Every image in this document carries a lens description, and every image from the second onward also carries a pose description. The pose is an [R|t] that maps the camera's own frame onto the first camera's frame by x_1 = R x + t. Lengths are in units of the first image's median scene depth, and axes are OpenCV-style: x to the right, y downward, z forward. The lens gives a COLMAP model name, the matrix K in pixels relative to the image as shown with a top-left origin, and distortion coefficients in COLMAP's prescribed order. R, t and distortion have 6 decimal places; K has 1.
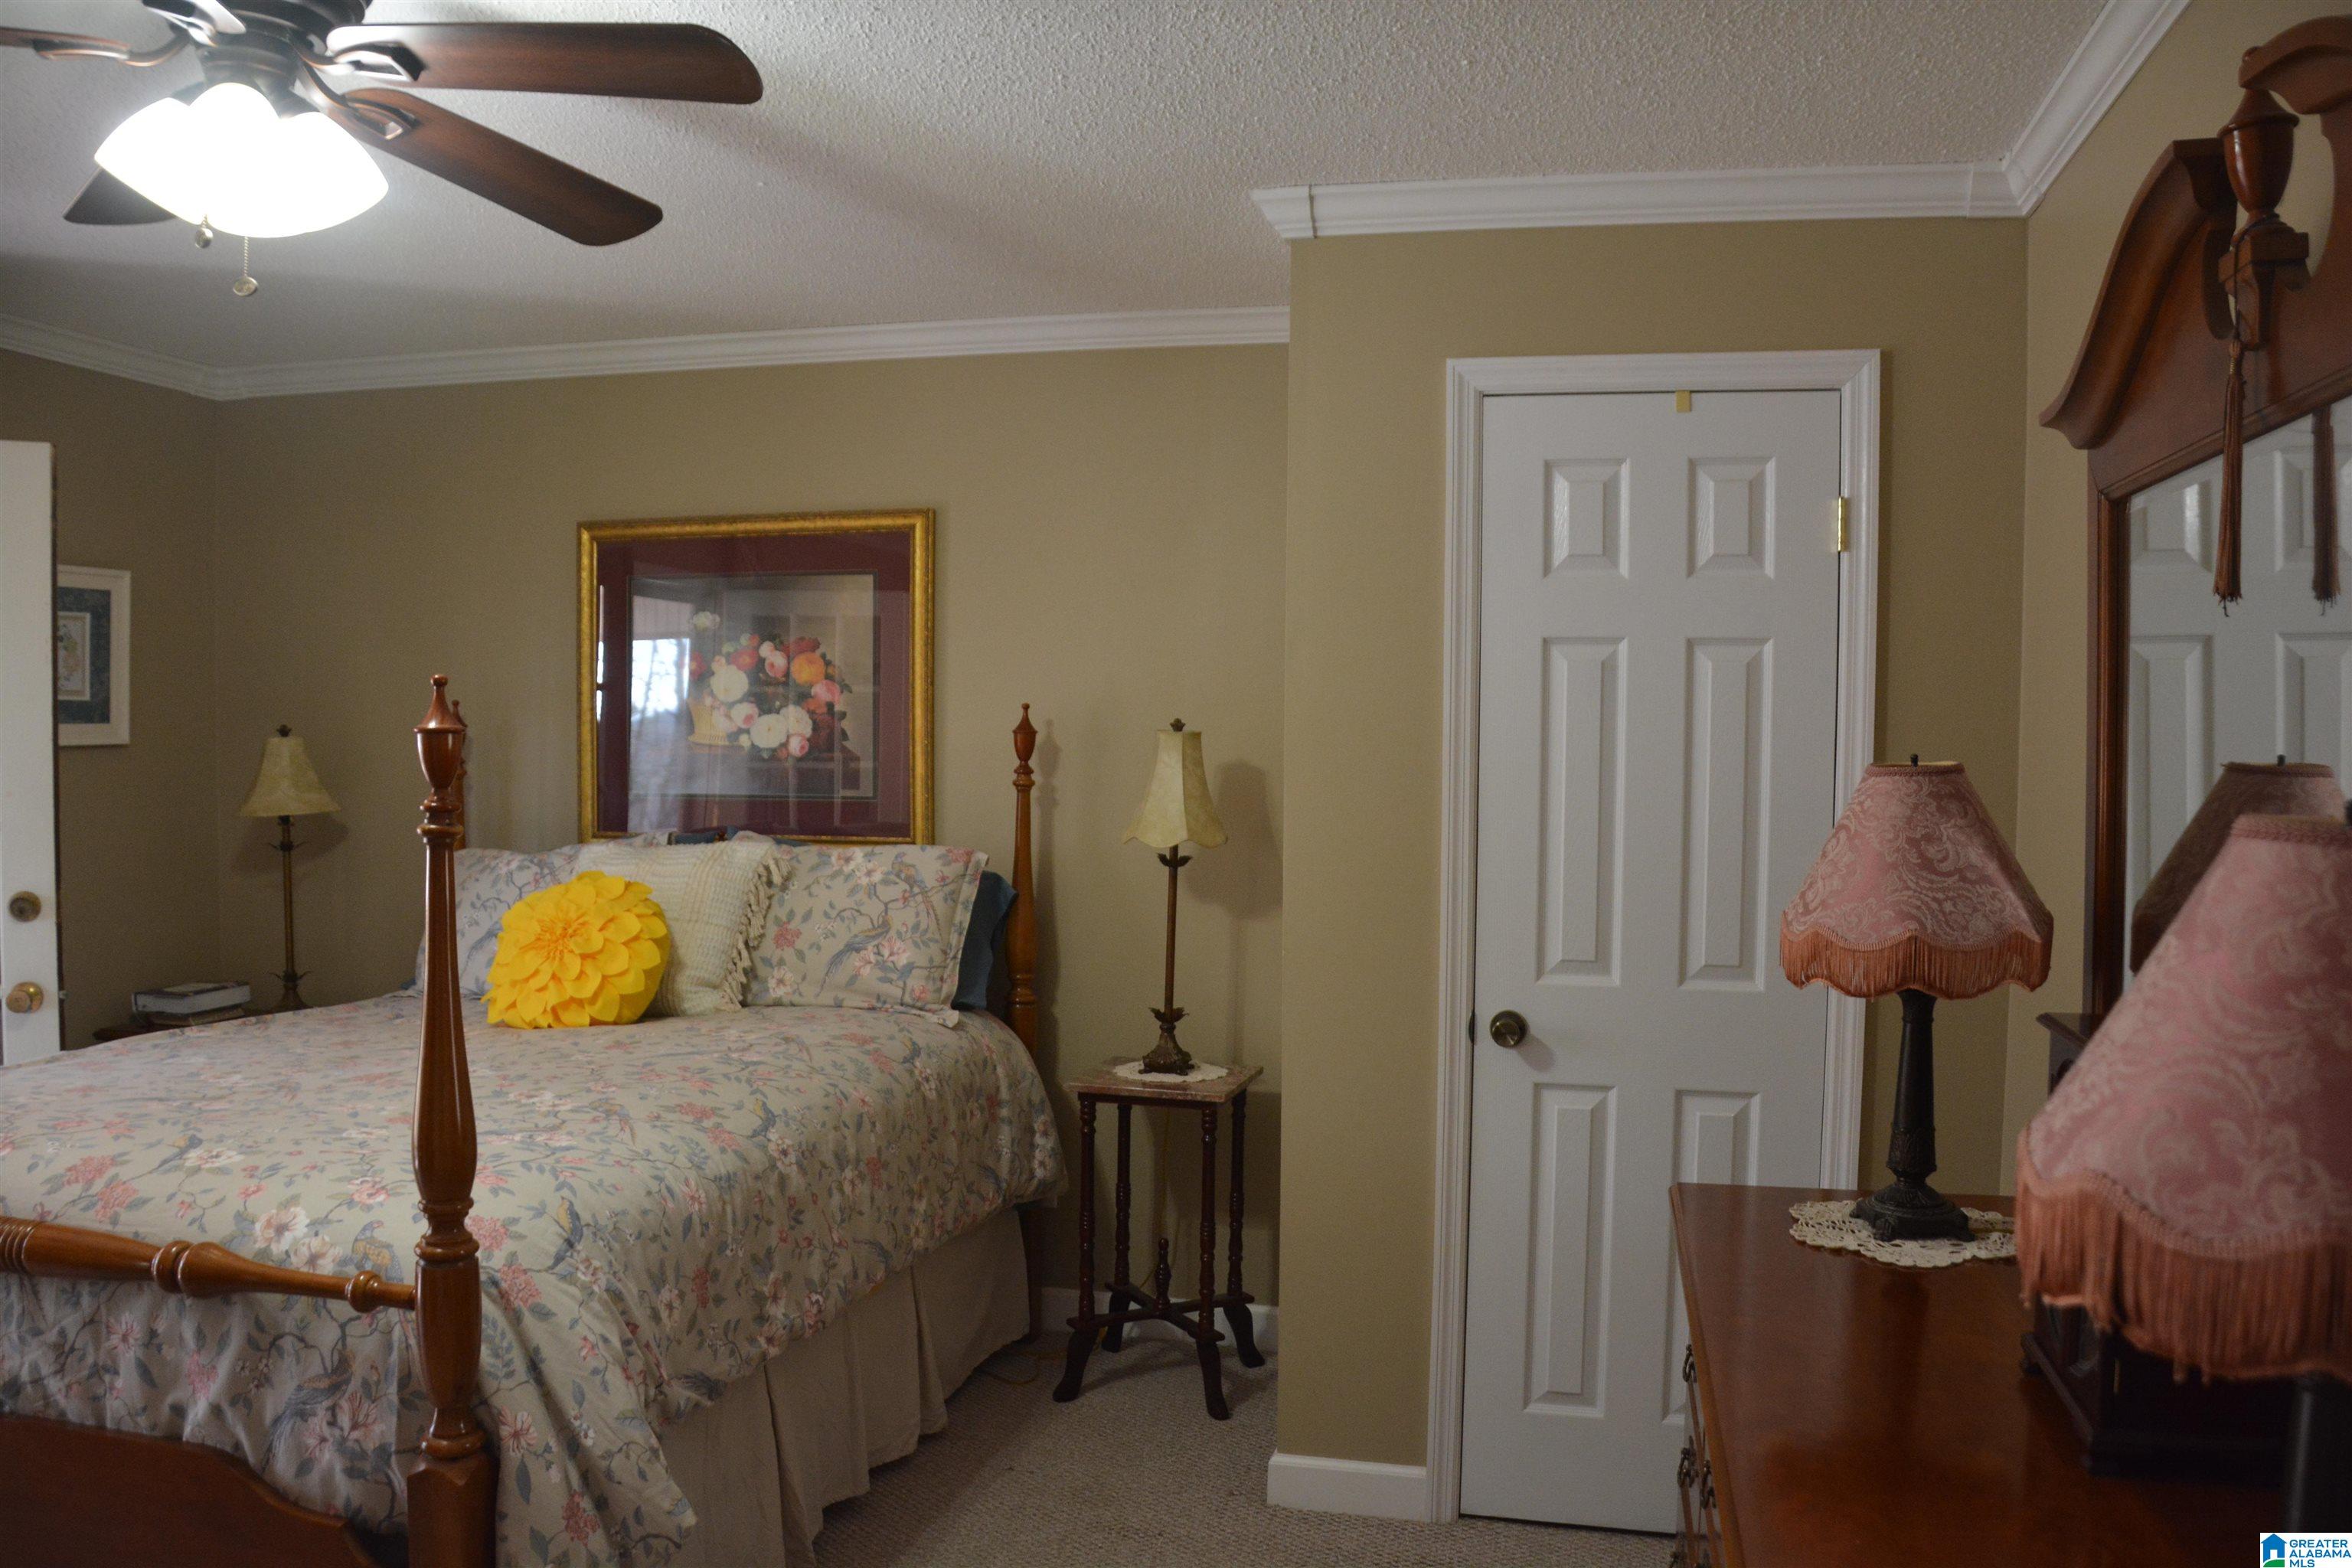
lens RADIAL K [[1824.6, 0, 1176.1], [0, 1824.6, 830.7], [0, 0, 1]] dist [-0.167440, 0.121180]
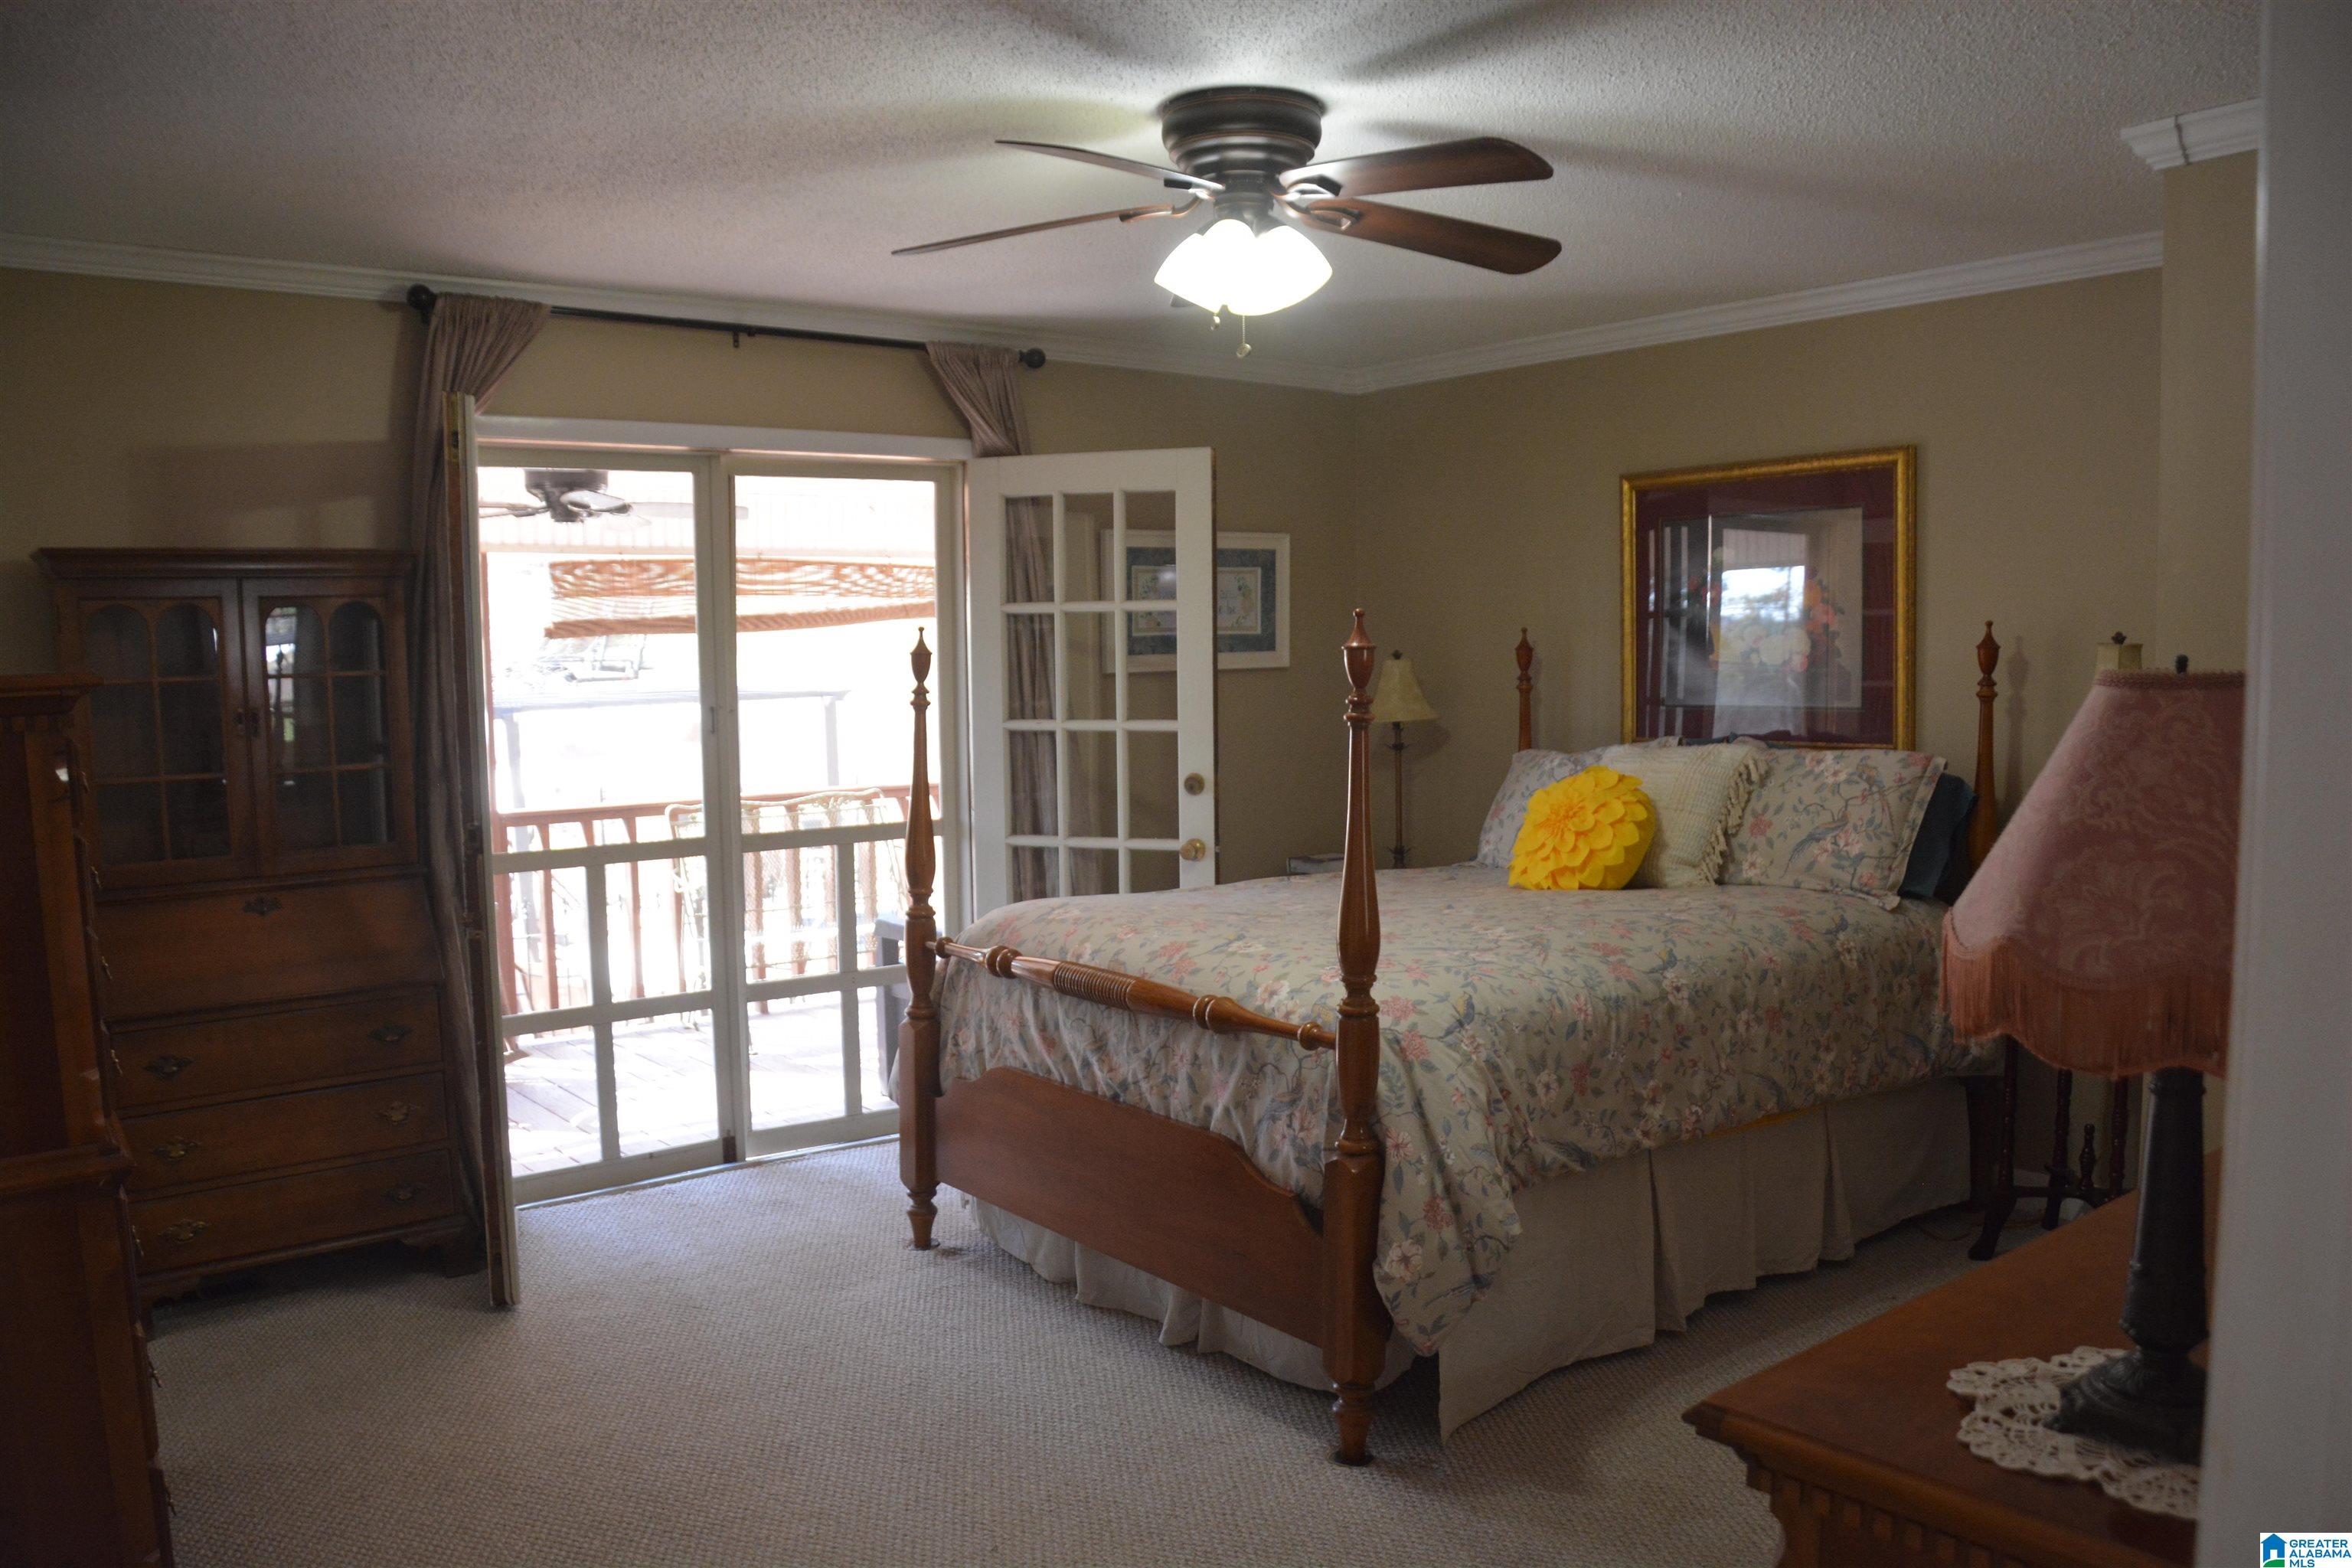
lens RADIAL K [[1824.6, 0, 1176.1], [0, 1824.6, 830.7], [0, 0, 1]] dist [-0.167440, 0.121180]
pose [[0.780244, 0.037232, -0.624366, 0.279935], [-0.012690, 0.998964, 0.043712, 0.020949], [0.625346, -0.026183, 0.779908, -0.173107]]
